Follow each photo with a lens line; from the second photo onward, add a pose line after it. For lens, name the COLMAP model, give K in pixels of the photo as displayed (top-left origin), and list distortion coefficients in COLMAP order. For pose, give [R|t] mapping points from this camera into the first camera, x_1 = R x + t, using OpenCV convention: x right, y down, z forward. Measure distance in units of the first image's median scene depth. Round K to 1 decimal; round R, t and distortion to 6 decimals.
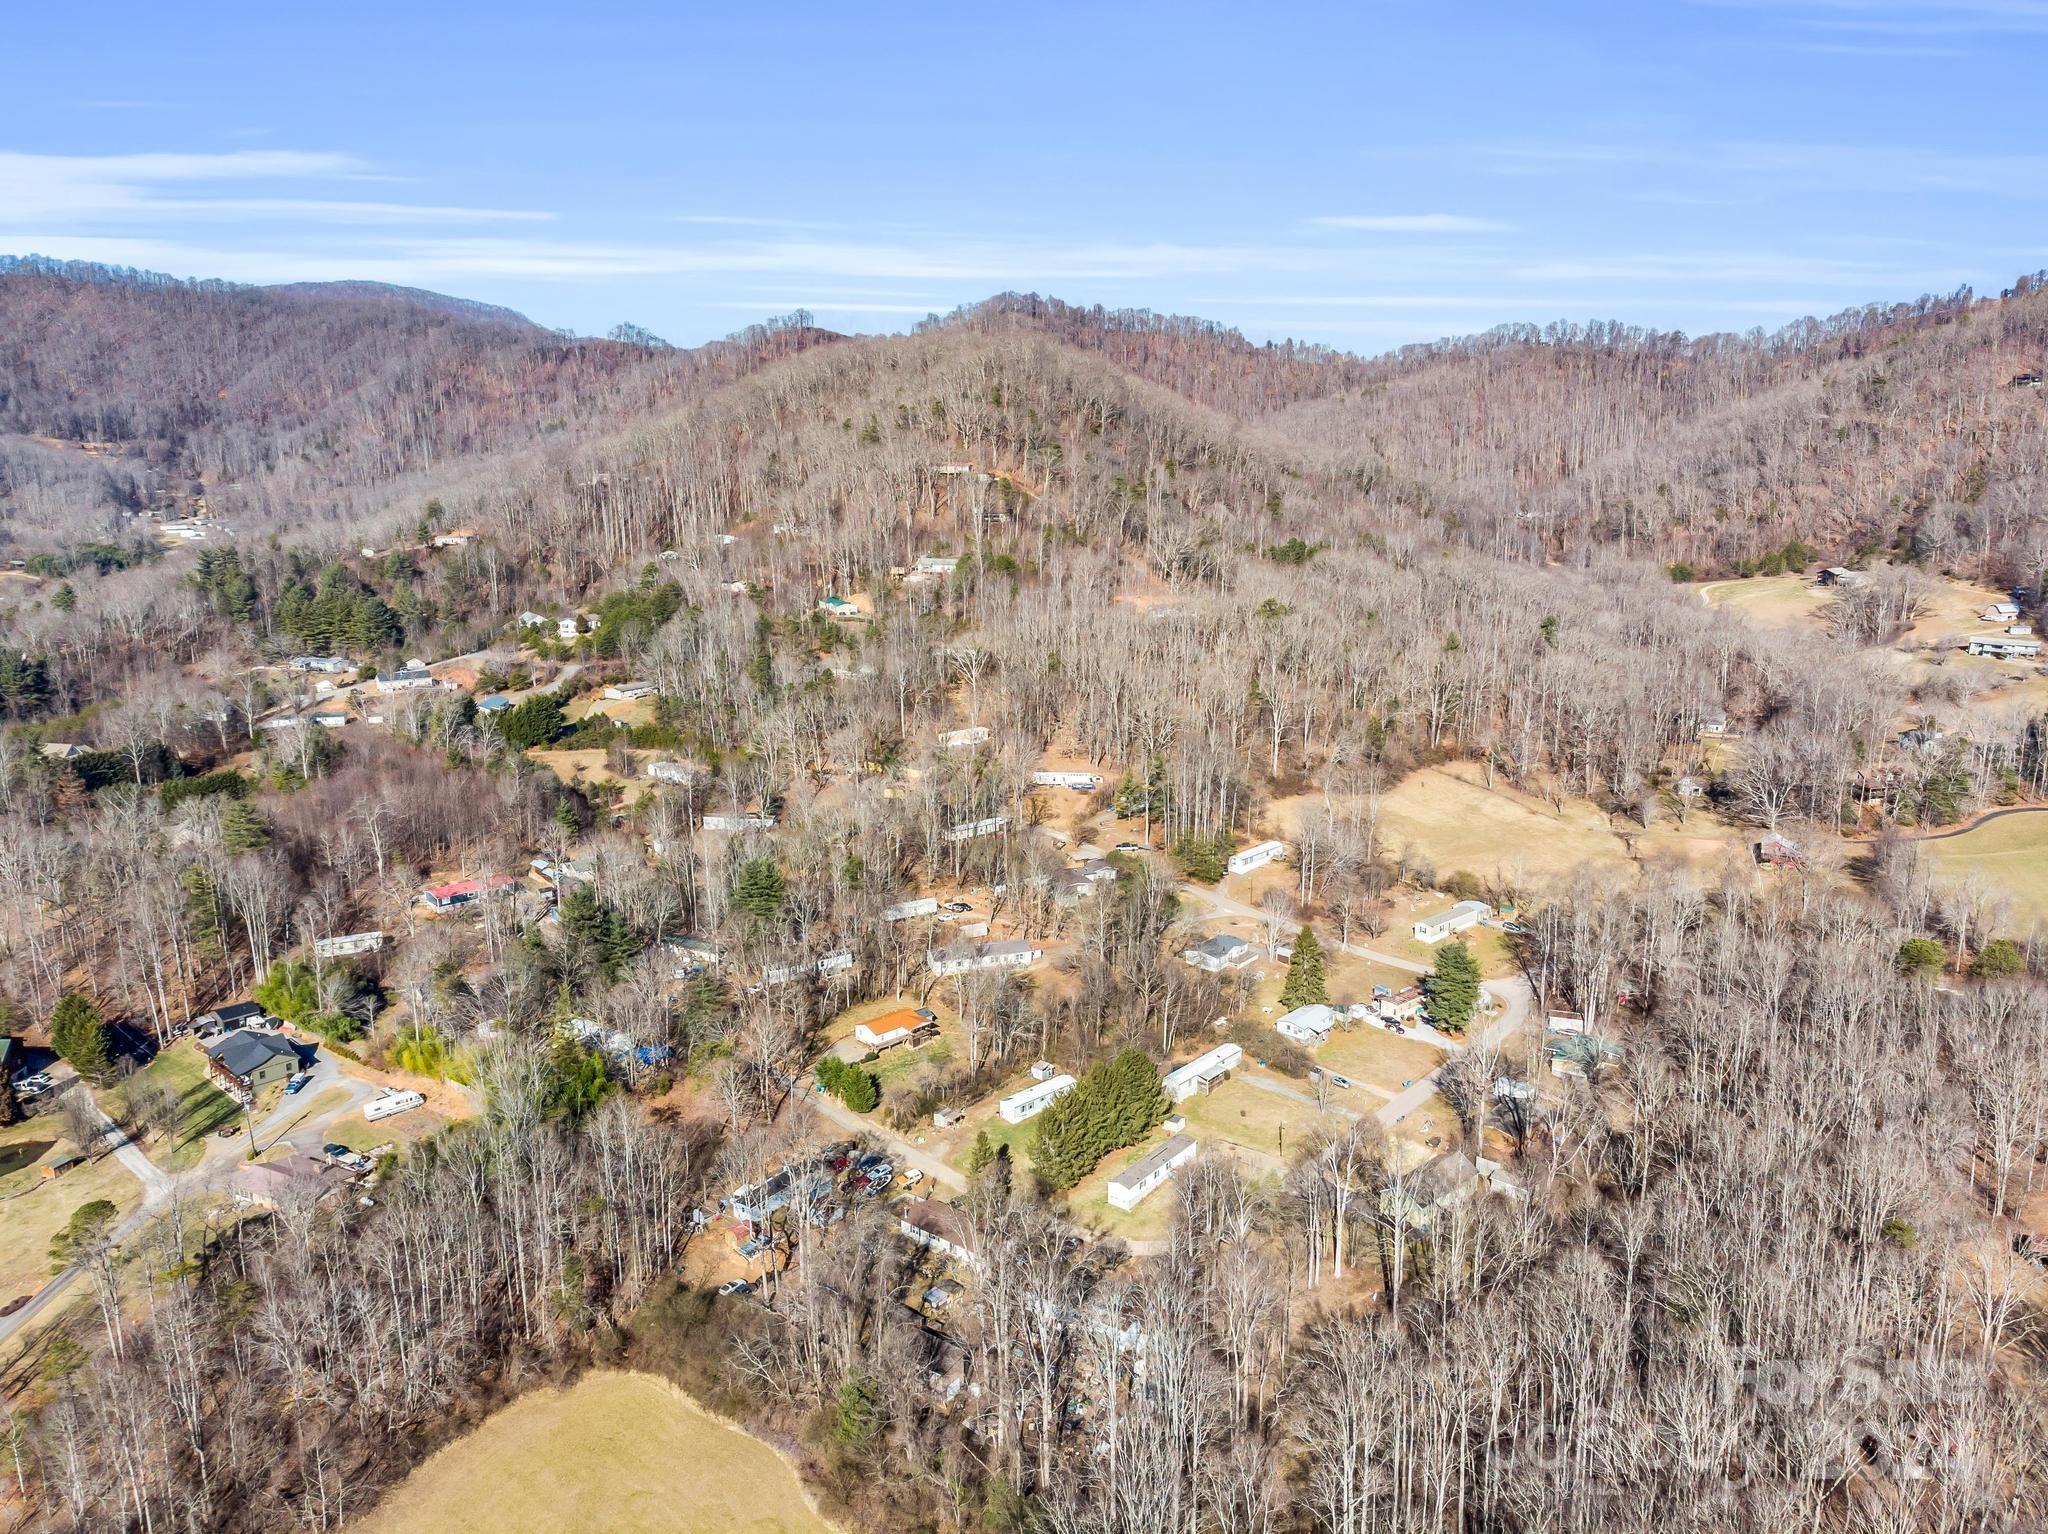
lens RADIAL K [[1430.8, 0, 1024.0], [0, 1430.8, 767.0], [0, 0, 1]] dist [0.001979, 0.004861]
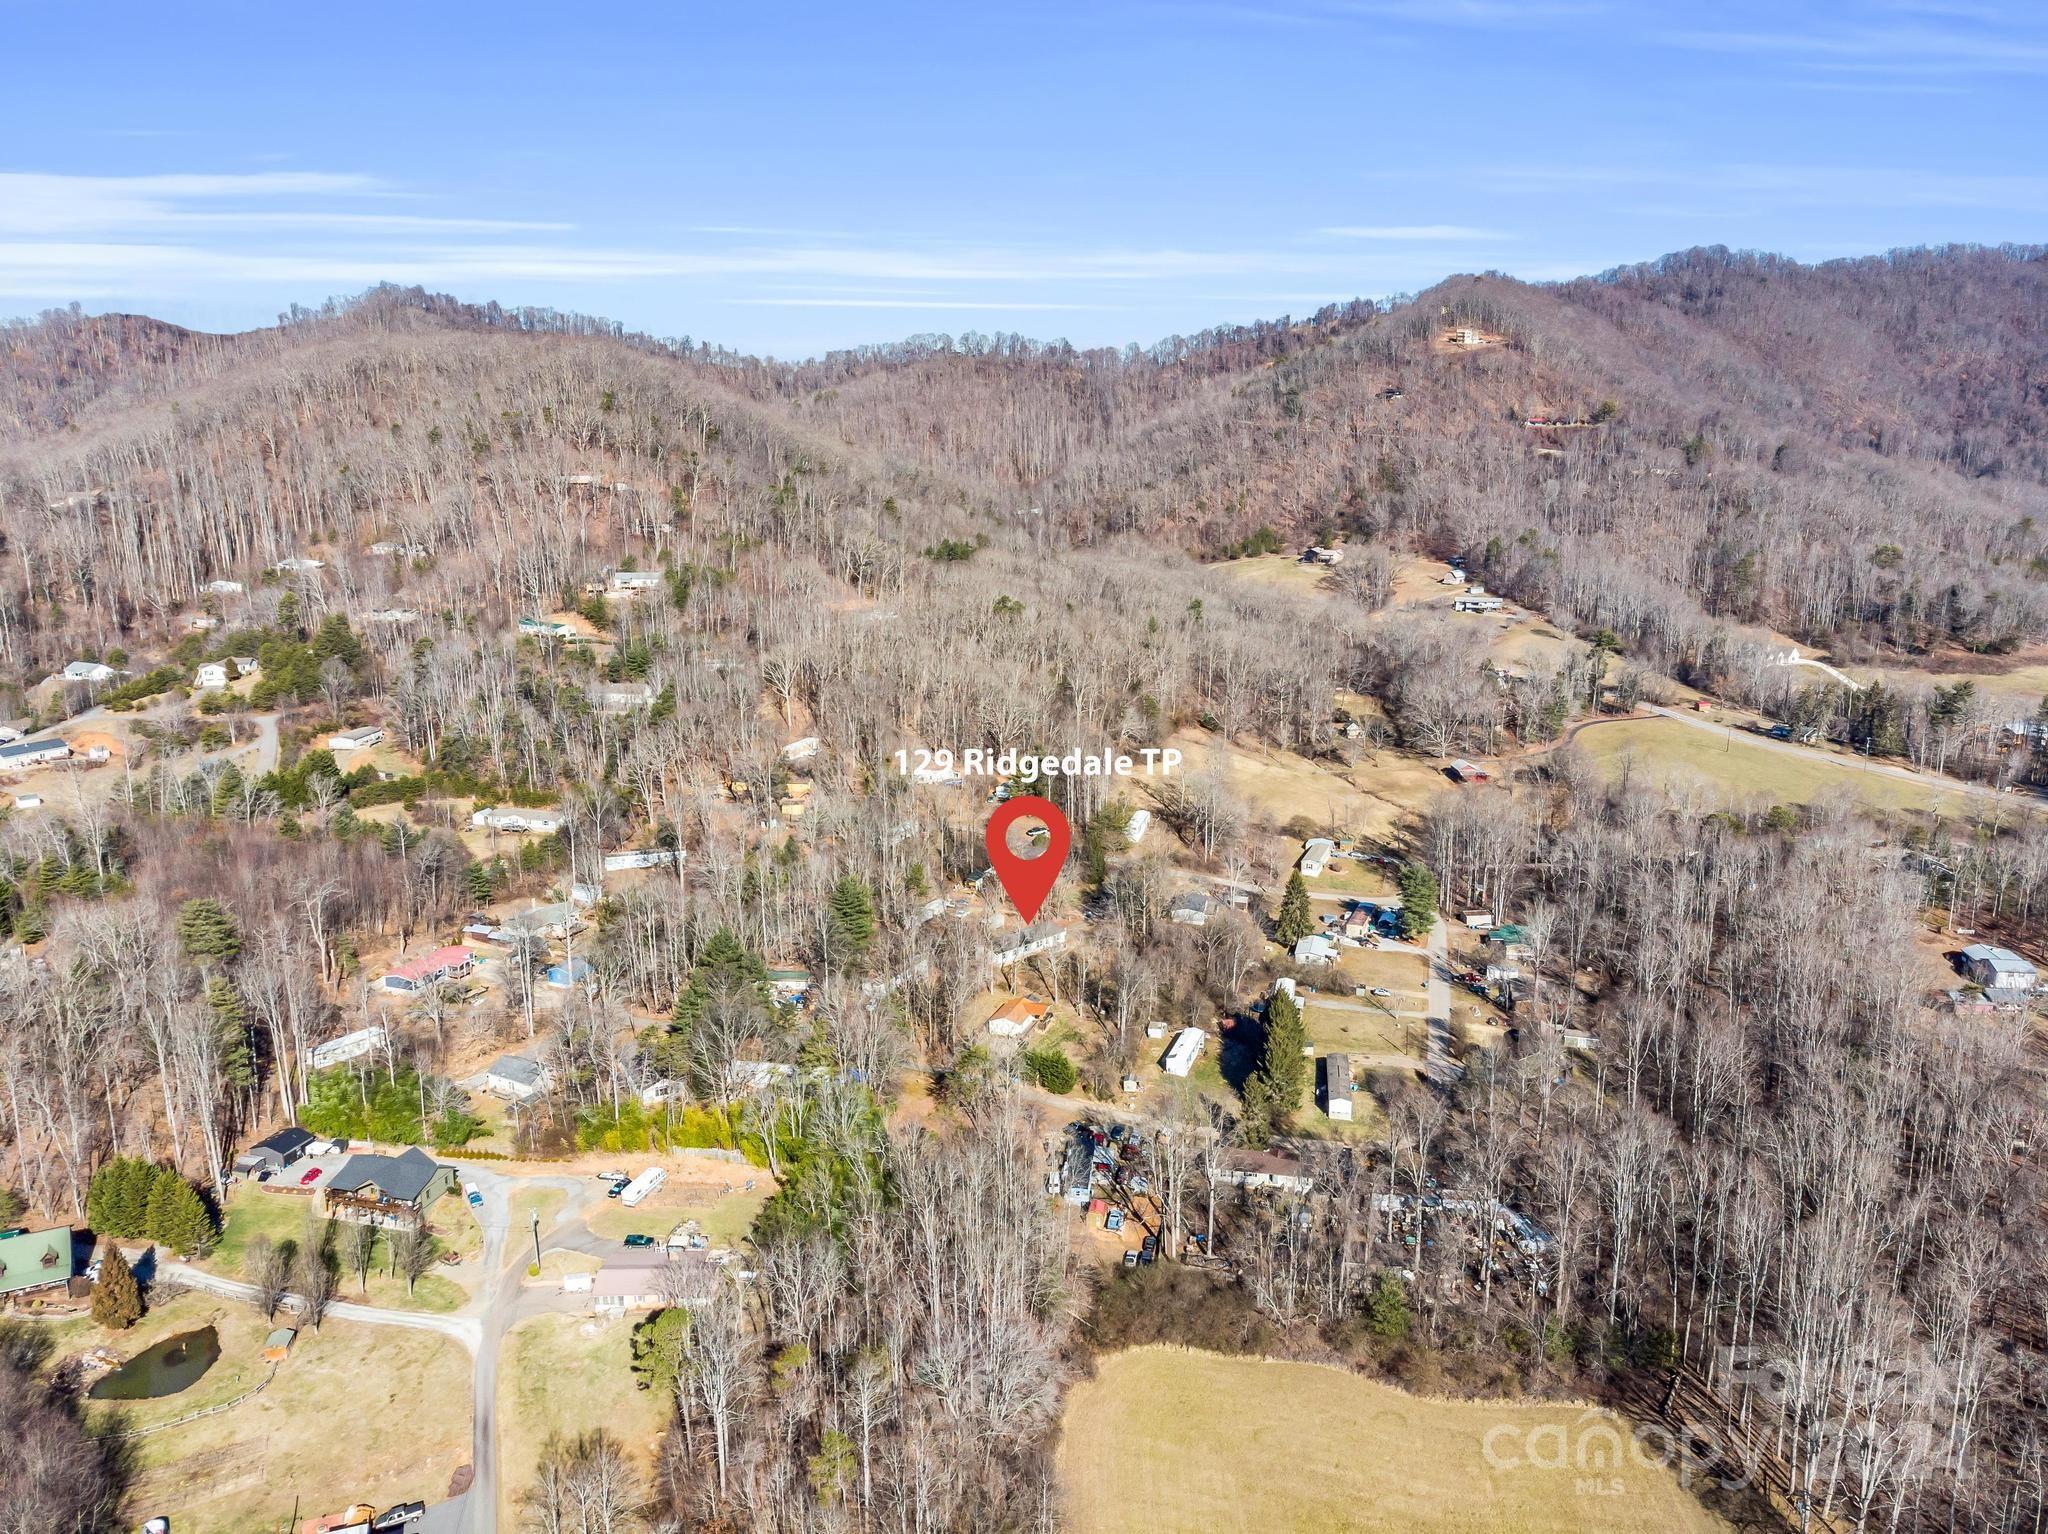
lens RADIAL K [[1445.0, 0, 1024.0], [0, 1445.0, 767.0], [0, 0, 1]] dist [-0.007423, -0.001200]
pose [[0.895264, -0.104906, 0.433010, -0.176473], [0.106529, 0.994096, 0.020588, -0.006355], [-0.432614, 0.027696, 0.901154, 0.017363]]
